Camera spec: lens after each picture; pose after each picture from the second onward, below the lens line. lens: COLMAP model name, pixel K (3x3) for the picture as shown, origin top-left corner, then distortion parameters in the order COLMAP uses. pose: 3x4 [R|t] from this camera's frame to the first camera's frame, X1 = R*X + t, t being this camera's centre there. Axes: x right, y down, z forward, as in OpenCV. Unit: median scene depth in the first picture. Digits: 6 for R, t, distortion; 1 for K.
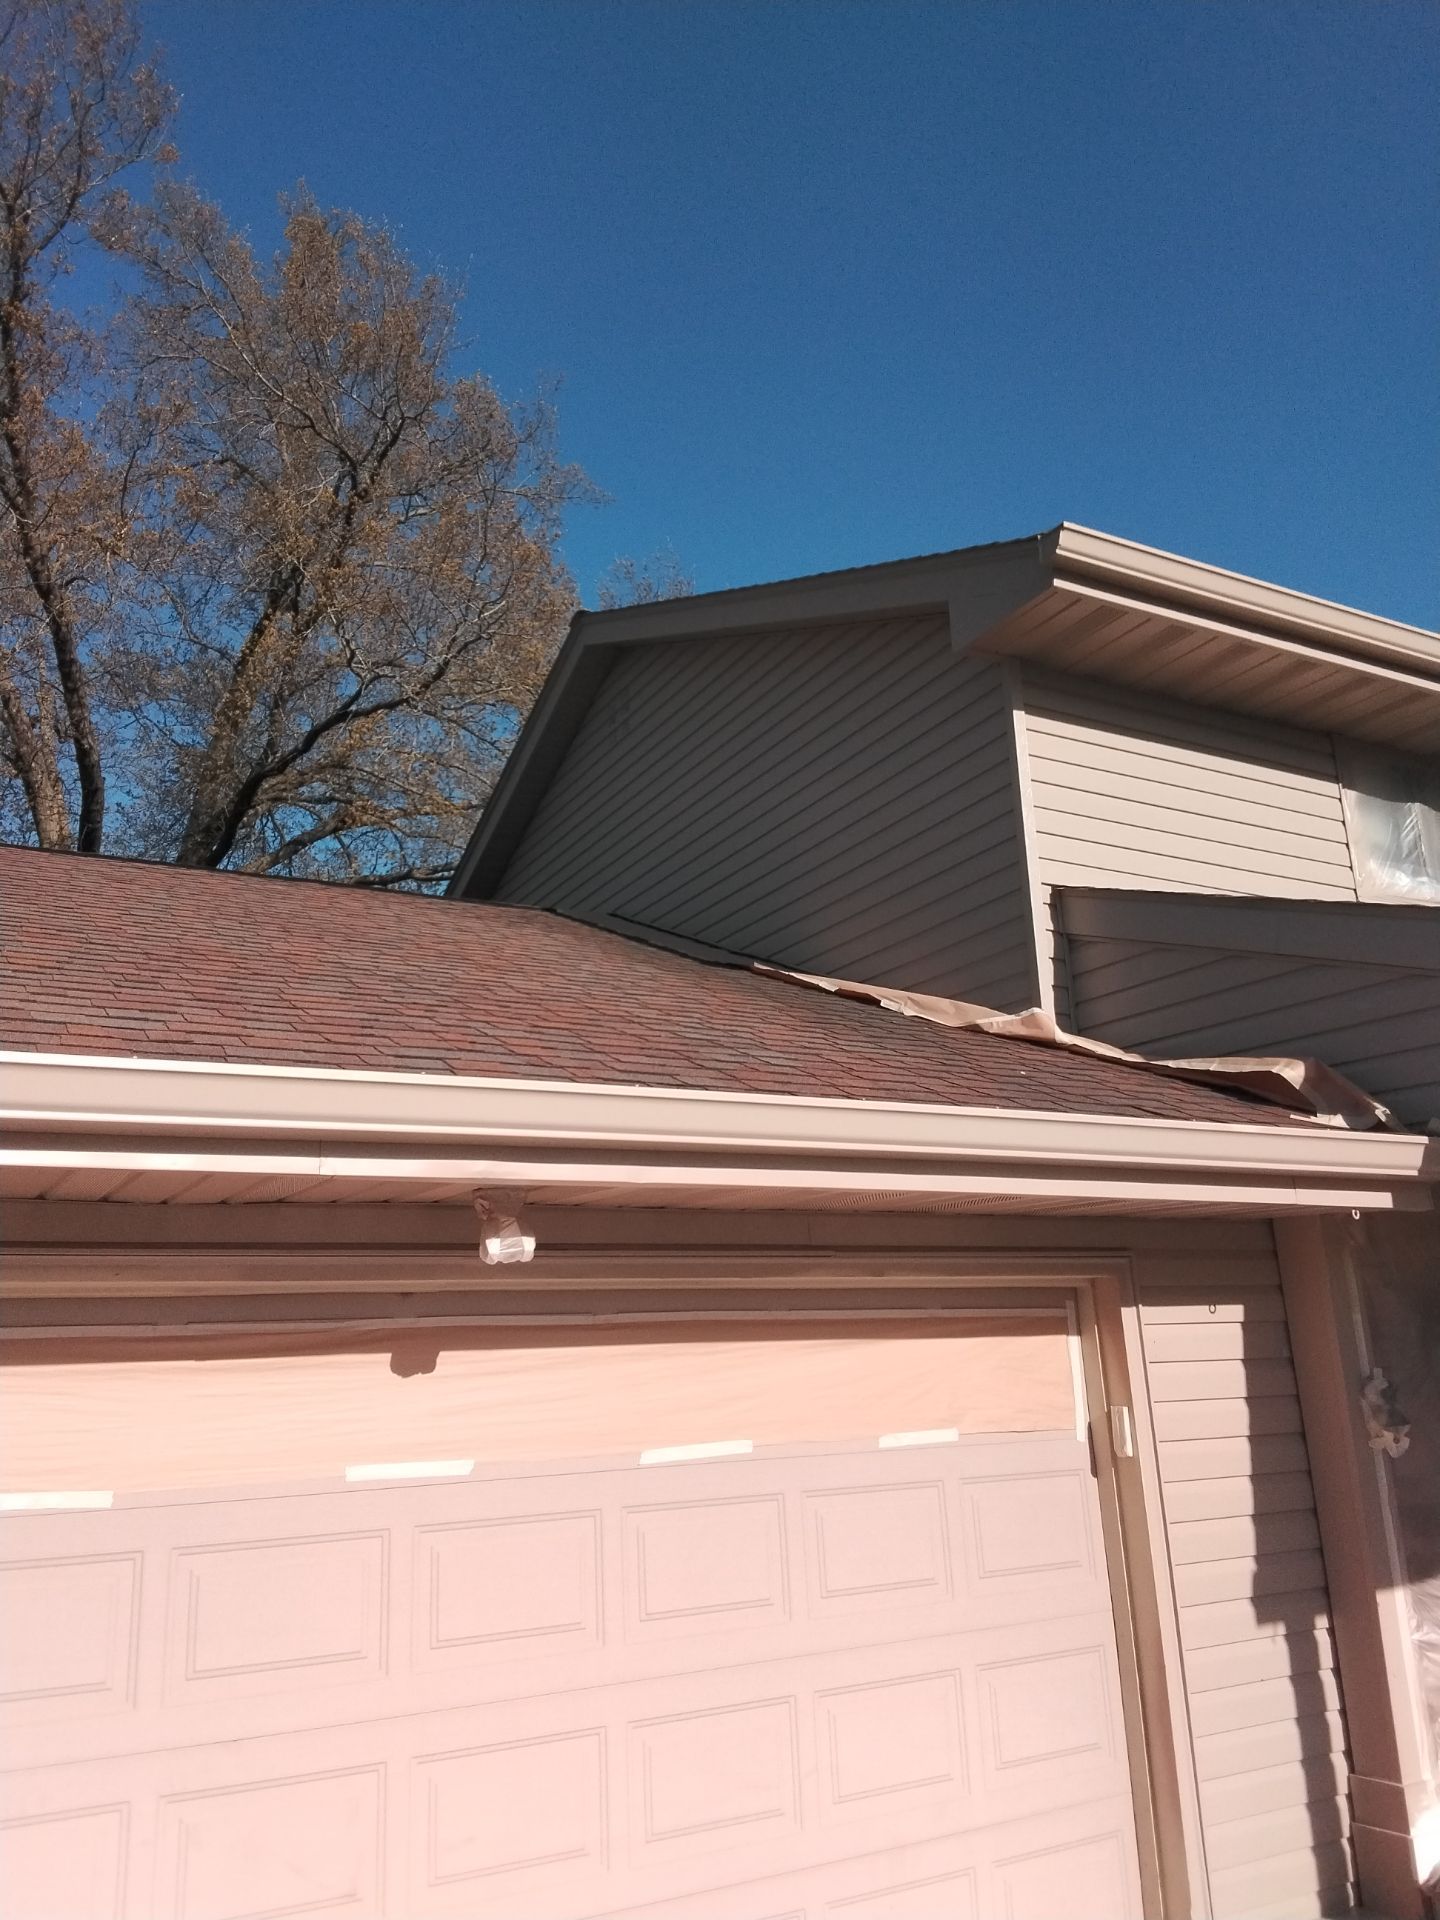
lens RADIAL K [[1498.4, 0, 722.4], [0, 1498.4, 952.2], [0, 0, 1]] dist [0.112390, -0.150409]
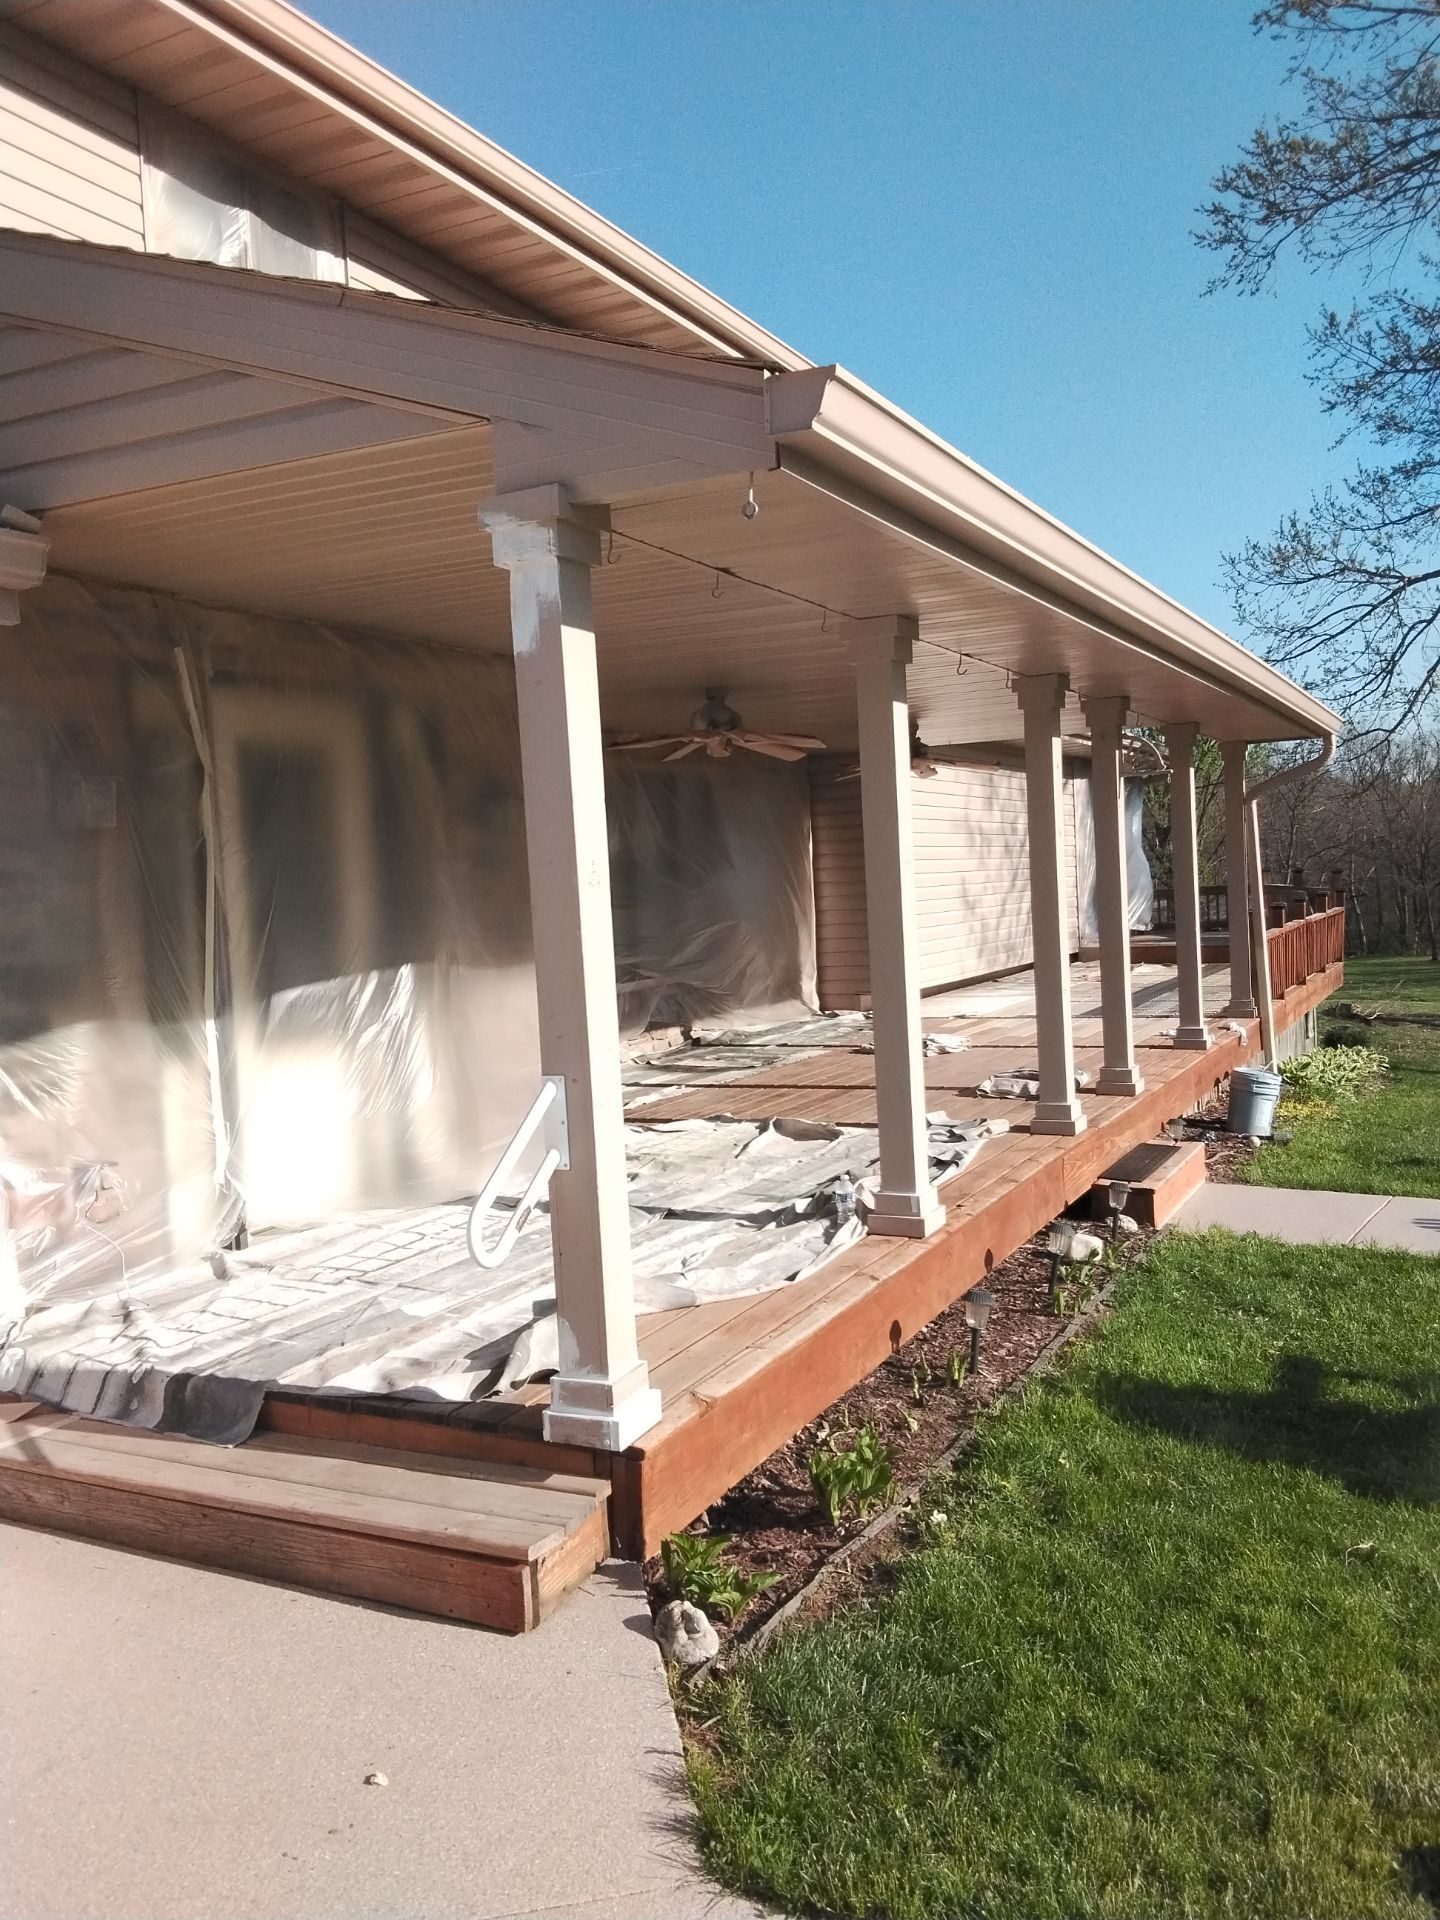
lens RADIAL K [[1498.4, 0, 712.1], [0, 1498.4, 954.6], [0, 0, 1]] dist [0.112390, -0.150409]
pose [[0.845362, -0.030056, 0.533348, 0.323327], [-0.127660, 0.958121, 0.256335, 0.077241], [-0.518716, -0.284783, 0.806122, 0.080533]]
